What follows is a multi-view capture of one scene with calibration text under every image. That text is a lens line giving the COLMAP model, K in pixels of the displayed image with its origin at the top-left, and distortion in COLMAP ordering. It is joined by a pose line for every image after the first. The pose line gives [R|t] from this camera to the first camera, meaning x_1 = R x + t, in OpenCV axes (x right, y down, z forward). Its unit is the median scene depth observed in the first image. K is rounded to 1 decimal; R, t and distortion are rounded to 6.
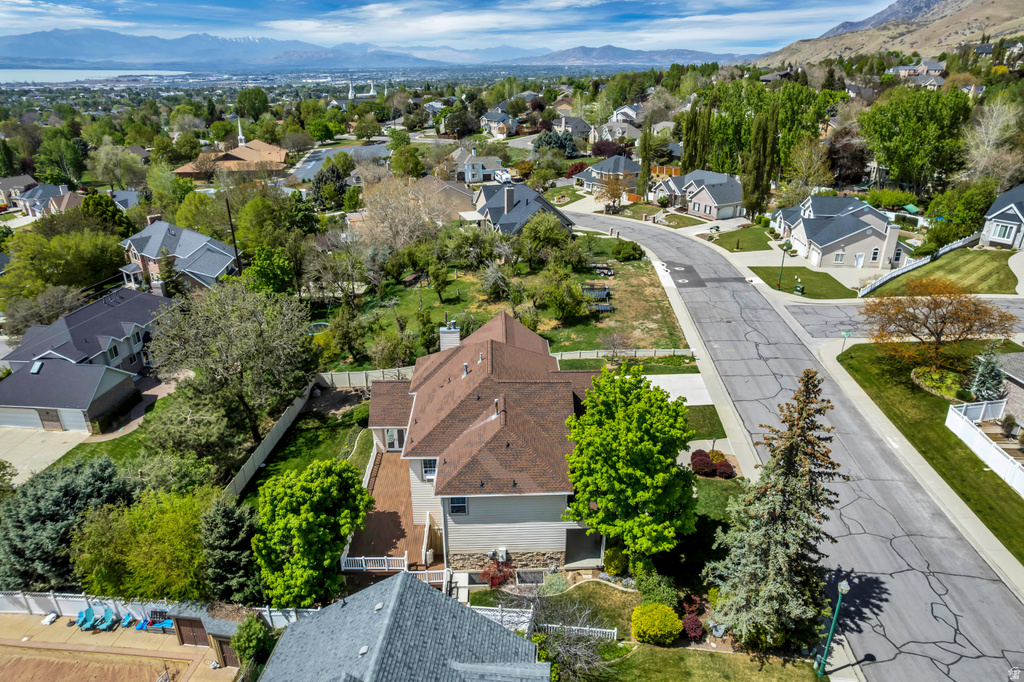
lens RADIAL K [[653.5, 0, 517.6], [0, 653.5, 339.1], [0, 0, 1]] dist [-0.079921, 0.072444]
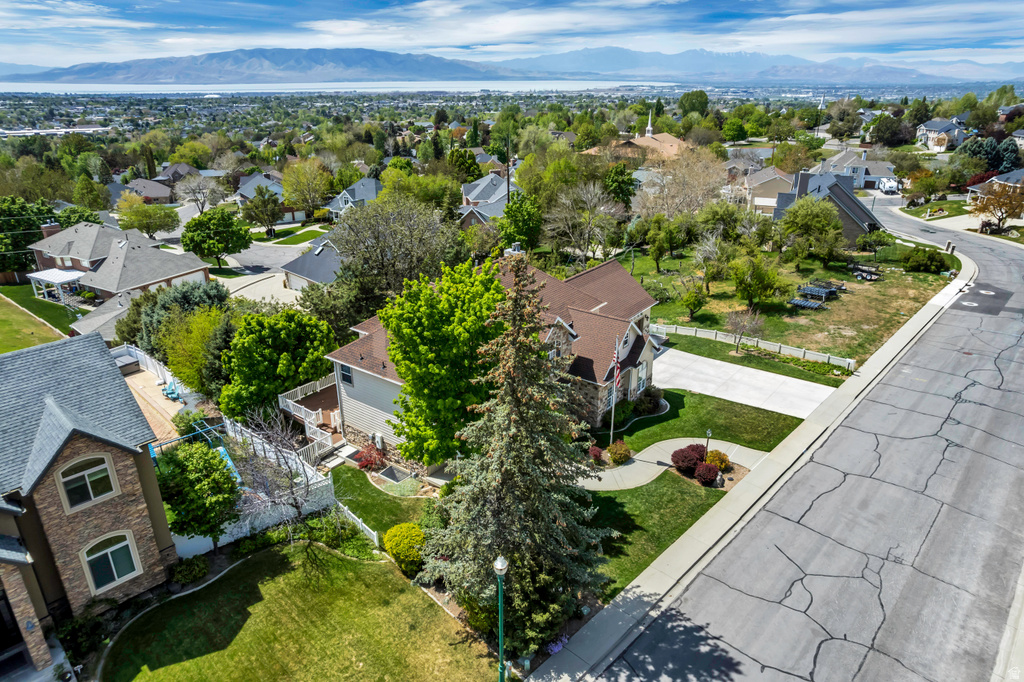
lens RADIAL K [[653.5, 0, 517.5], [0, 653.5, 340.0], [0, 0, 1]] dist [-0.079921, 0.072444]
pose [[0.782535, 0.234664, -0.576690, 0.297597], [-0.245049, 0.967577, 0.061205, 0.032186], [0.572354, 0.093422, 0.814667, 0.134456]]
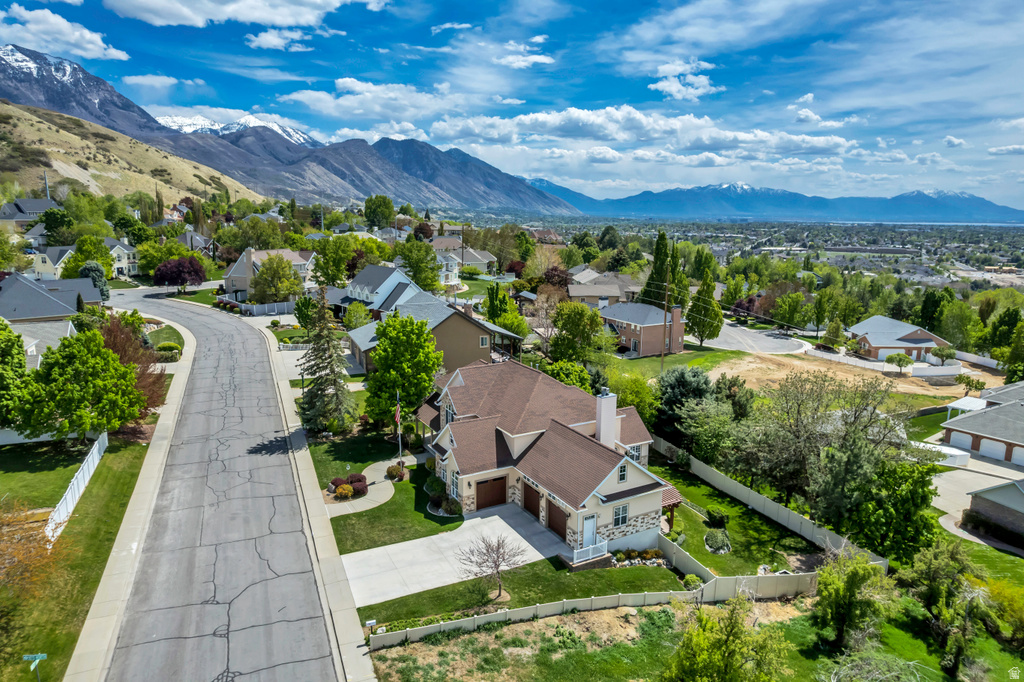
lens RADIAL K [[653.5, 0, 515.9], [0, 653.5, 340.2], [0, 0, 1]] dist [-0.079921, 0.072444]
pose [[-0.889712, 0.079166, -0.449606, 0.292091], [-0.191771, 0.828932, 0.525448, -0.365547], [0.414290, 0.553719, -0.722329, 0.992340]]
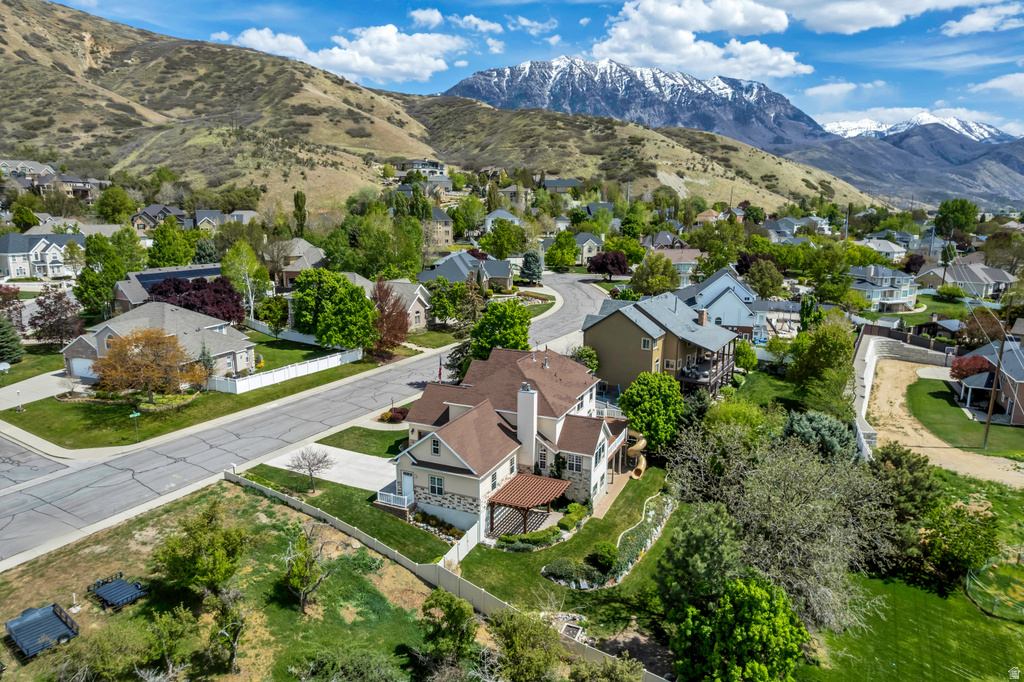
lens RADIAL K [[653.5, 0, 516.7], [0, 653.5, 337.2], [0, 0, 1]] dist [-0.079921, 0.072444]
pose [[-0.900359, -0.095017, 0.424648, -0.323198], [0.162594, 0.831727, 0.530842, -0.398603], [-0.403630, 0.546993, -0.733404, 1.054930]]
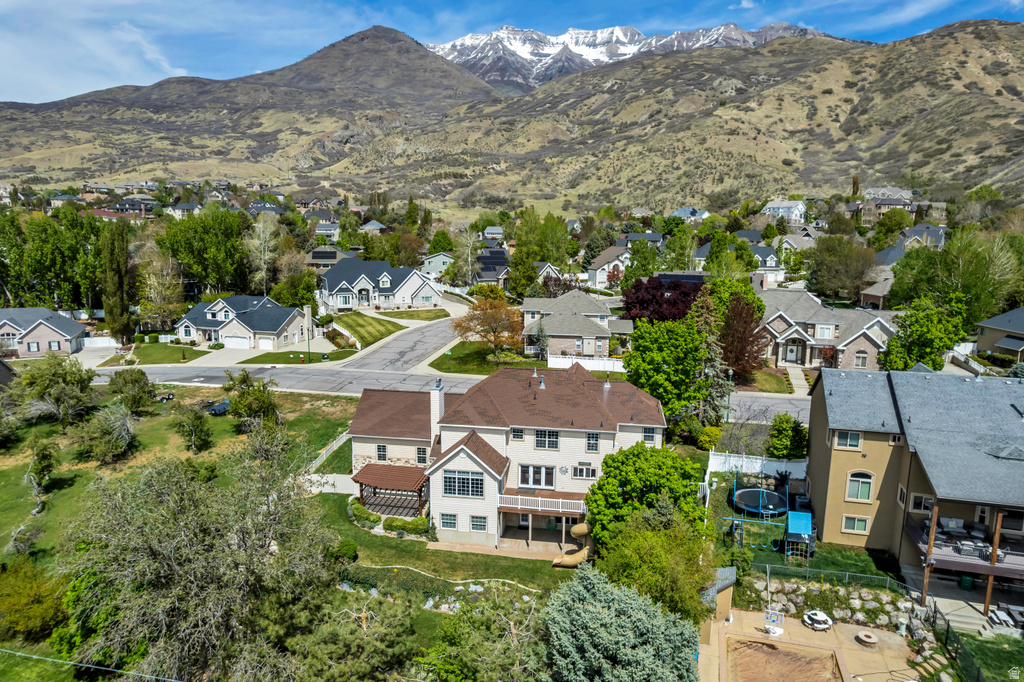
lens RADIAL K [[653.5, 0, 516.8], [0, 653.5, 337.9], [0, 0, 1]] dist [-0.079921, 0.072444]
pose [[0.186226, -0.167850, 0.968063, -0.646610], [0.379425, 0.921149, 0.086726, -0.078082], [-0.906287, 0.351157, 0.235228, 0.372939]]
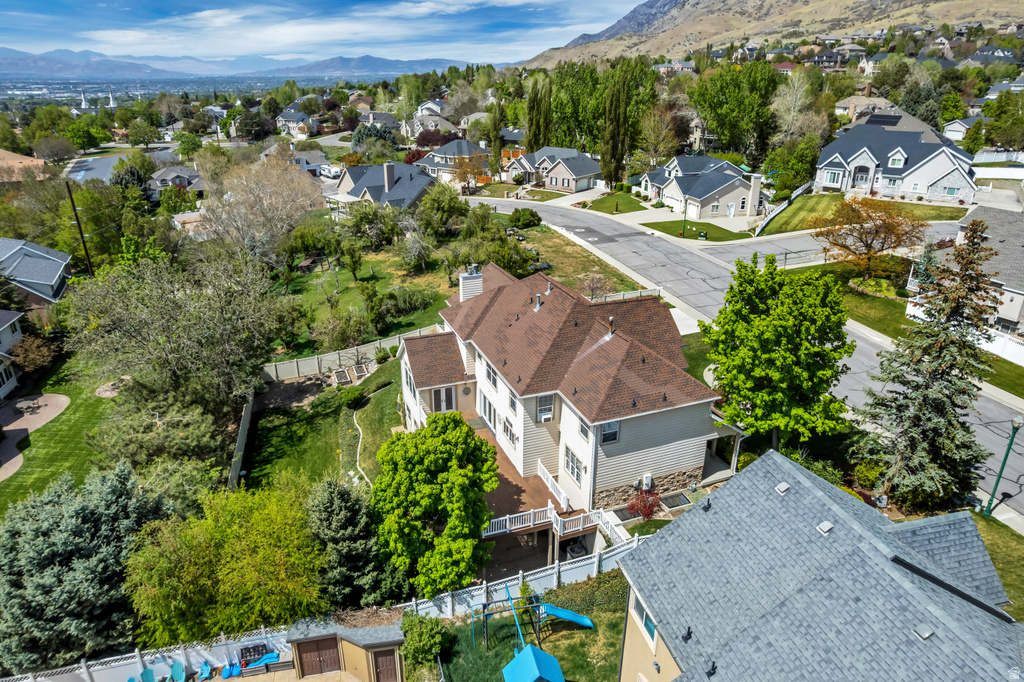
lens RADIAL K [[653.5, 0, 517.2], [0, 653.5, 337.0], [0, 0, 1]] dist [-0.079921, 0.072444]
pose [[0.943063, -0.124049, 0.308615, -0.201250], [0.128939, 0.991642, 0.004583, 0.044914], [-0.306605, 0.035471, 0.951176, 0.078068]]
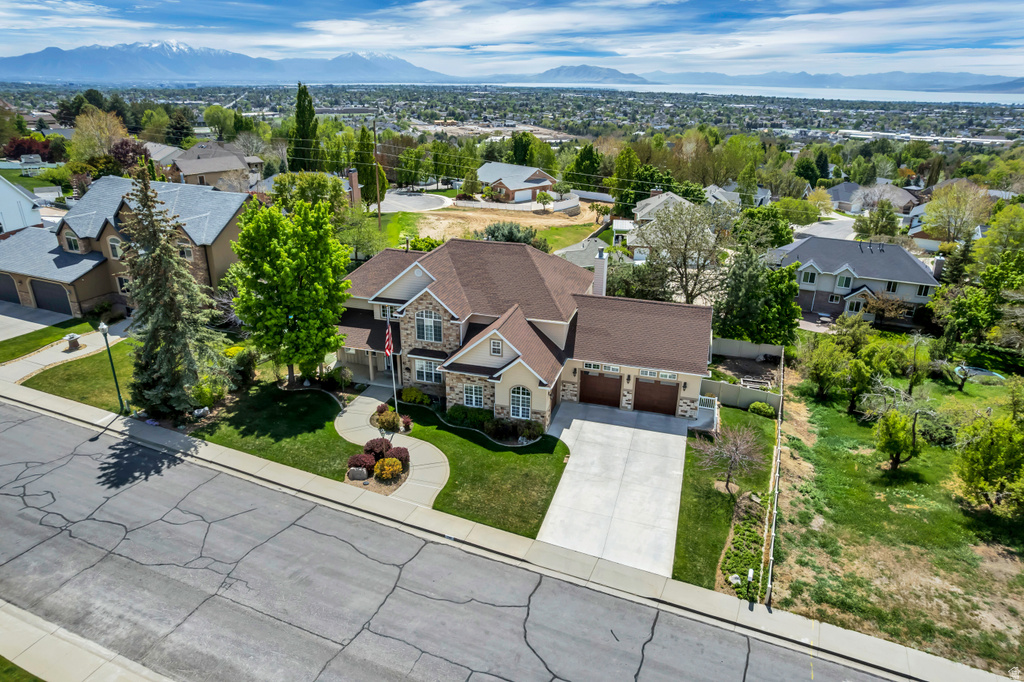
lens RADIAL K [[653.5, 0, 515.9], [0, 653.5, 338.7], [0, 0, 1]] dist [-0.079921, 0.072444]
pose [[-0.314048, 0.349452, -0.882755, 0.477755], [-0.388513, 0.801079, 0.455336, -0.177895], [0.866275, 0.485959, -0.115811, 0.641292]]
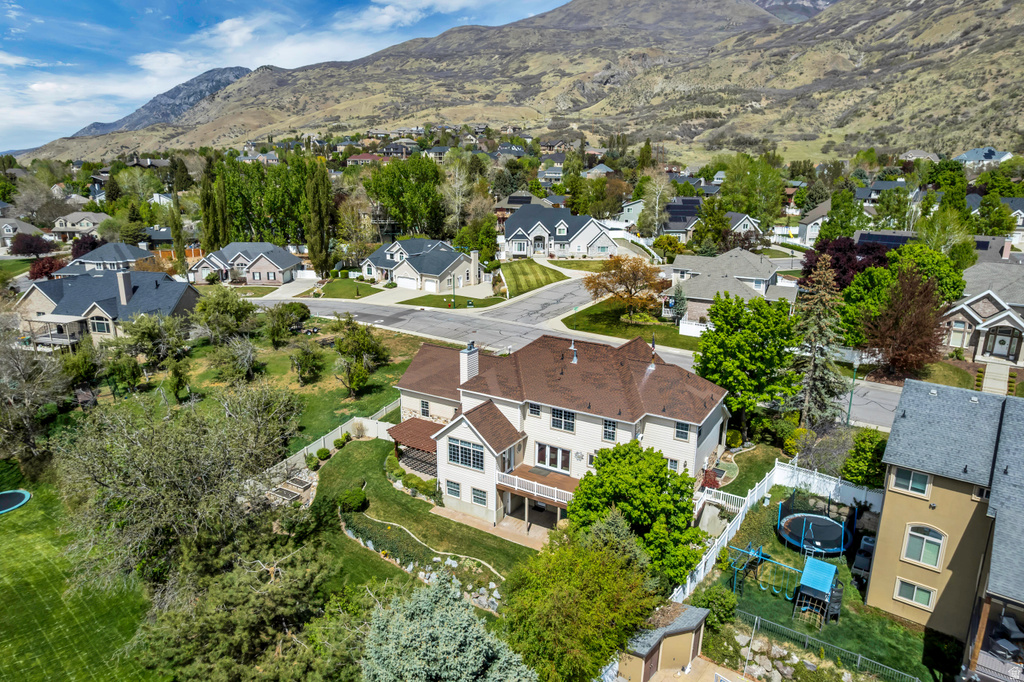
lens RADIAL K [[653.5, 0, 516.9], [0, 653.5, 338.0], [0, 0, 1]] dist [-0.079921, 0.072444]
pose [[0.544796, -0.214329, 0.810716, -0.525509], [0.325664, 0.944978, 0.030980, -0.024060], [-0.772749, 0.247143, 0.584619, 0.216812]]
